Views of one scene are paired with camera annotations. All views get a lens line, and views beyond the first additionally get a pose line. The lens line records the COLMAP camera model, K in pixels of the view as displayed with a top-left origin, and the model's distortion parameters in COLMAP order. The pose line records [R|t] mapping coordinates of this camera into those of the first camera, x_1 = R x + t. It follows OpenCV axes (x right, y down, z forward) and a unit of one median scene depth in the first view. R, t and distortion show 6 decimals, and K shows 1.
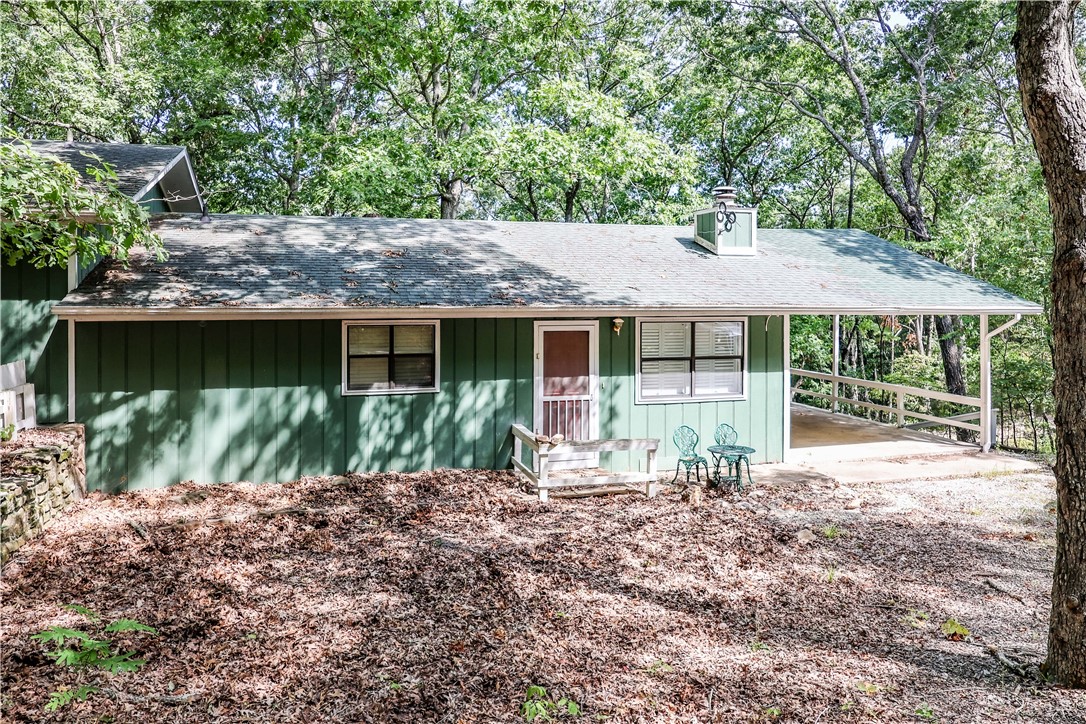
lens RADIAL K [[763.9, 0, 541.3], [0, 763.9, 357.4], [0, 0, 1]] dist [-0.011520, 0.010875]
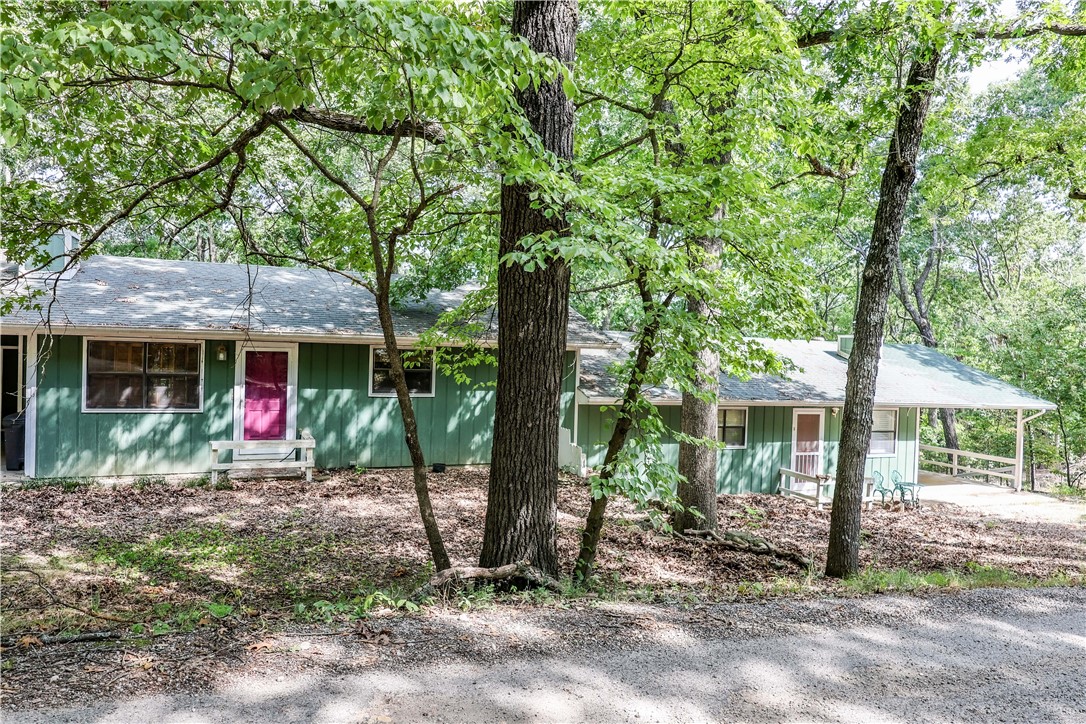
lens RADIAL K [[763.9, 0, 550.6], [0, 763.9, 357.0], [0, 0, 1]] dist [-0.011520, 0.010875]
pose [[0.993509, 0.034736, 0.108322, -0.726044], [-0.026813, 0.996916, -0.073756, -0.020930], [-0.110550, 0.070373, 0.991376, -0.630611]]
